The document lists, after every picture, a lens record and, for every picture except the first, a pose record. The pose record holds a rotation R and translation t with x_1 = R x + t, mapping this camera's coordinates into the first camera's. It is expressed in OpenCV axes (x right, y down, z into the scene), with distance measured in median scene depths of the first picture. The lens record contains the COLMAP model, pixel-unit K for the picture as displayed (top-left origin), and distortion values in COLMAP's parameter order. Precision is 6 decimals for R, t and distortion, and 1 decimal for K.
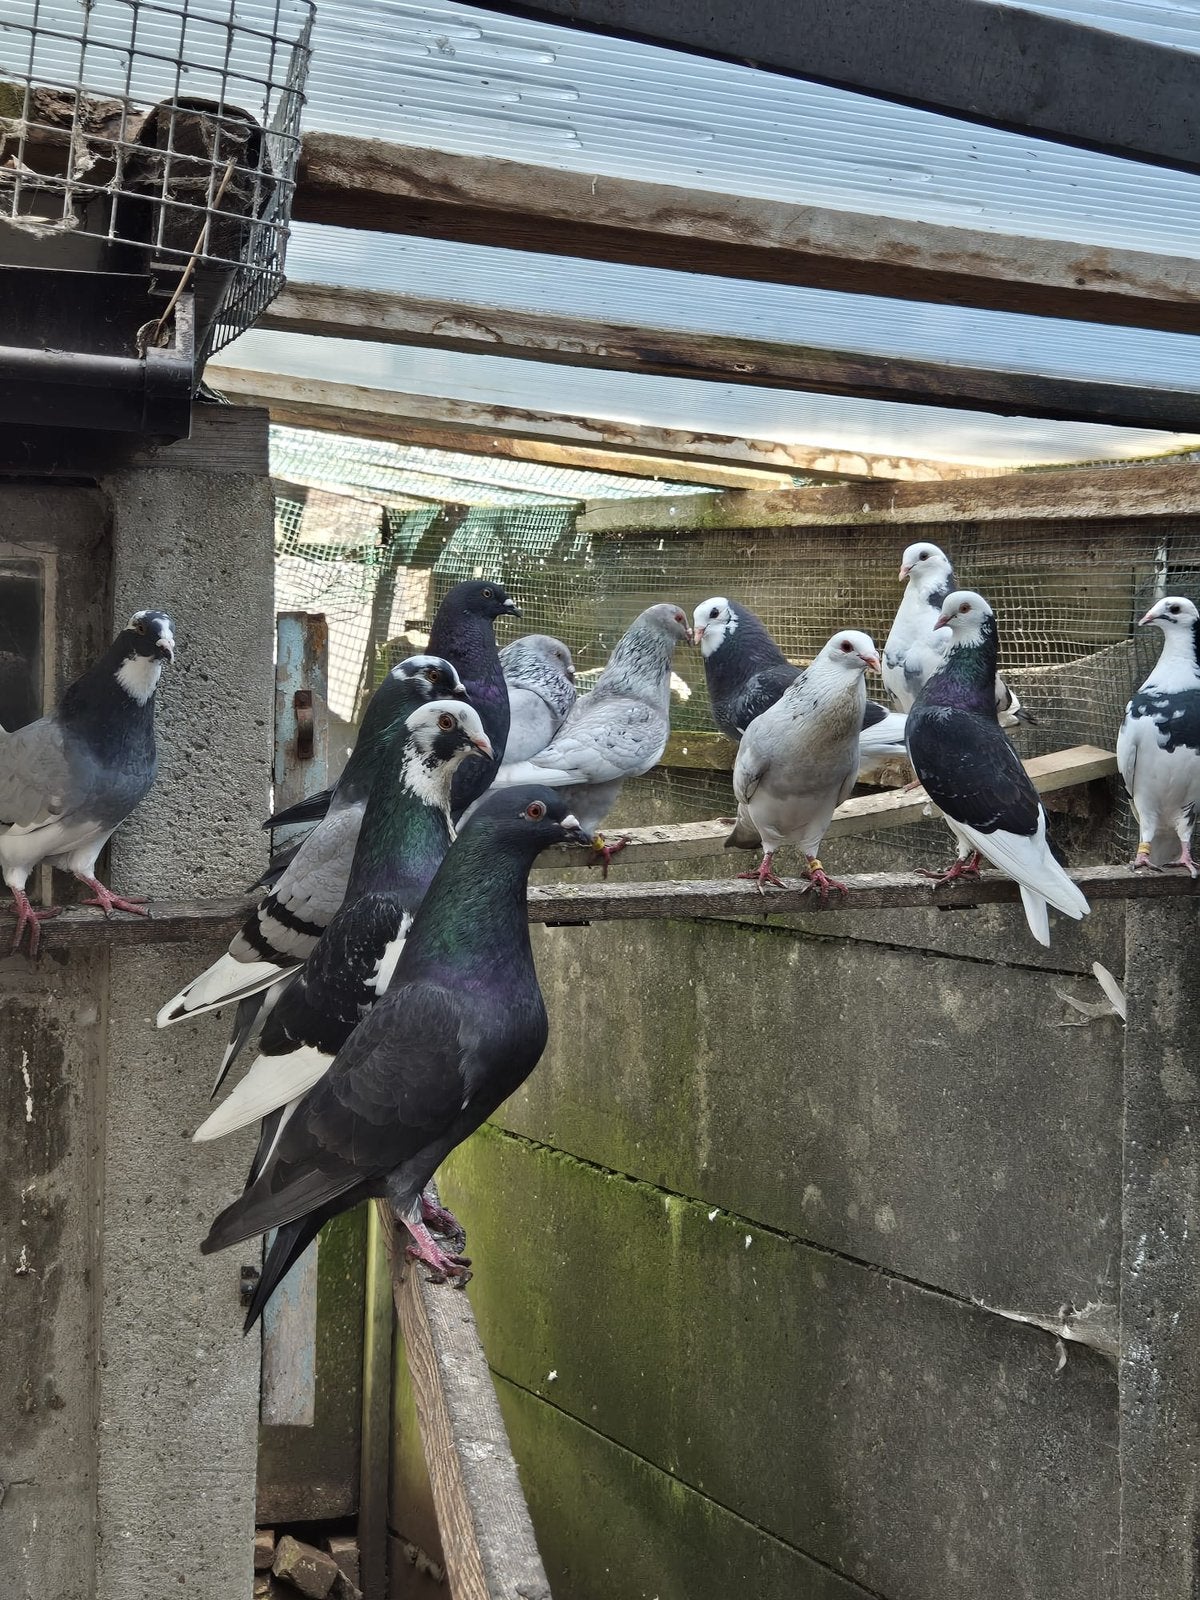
lens RADIAL K [[2066.5, 0, 595.2], [0, 2066.5, 805.5], [0, 0, 1]] dist [0.015934, 0.000000]
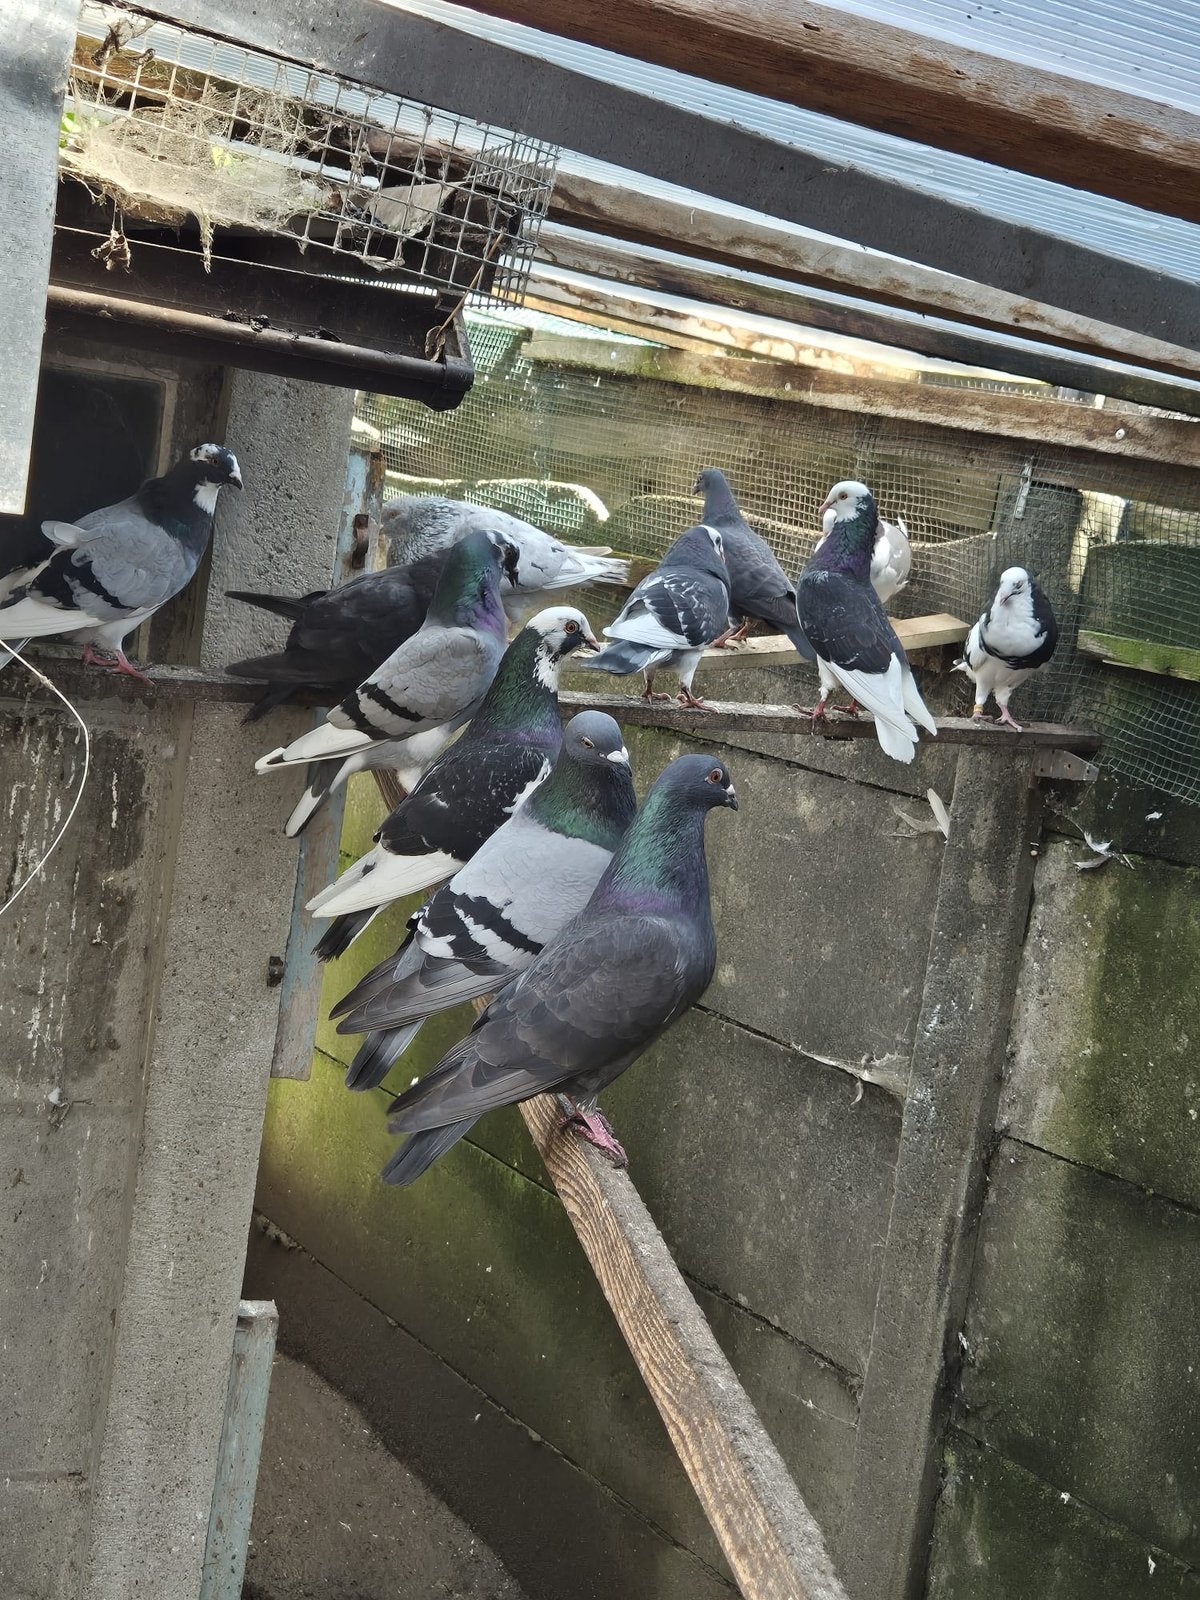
lens RADIAL K [[2066.5, 0, 604.3], [0, 2066.5, 797.5], [0, 0, 1]] dist [0.015934, 0.000000]
pose [[0.988332, 0.107605, 0.107802, -0.088419], [-0.118973, 0.987304, 0.105247, -0.027712], [-0.095108, -0.116845, 0.988586, -0.221382]]
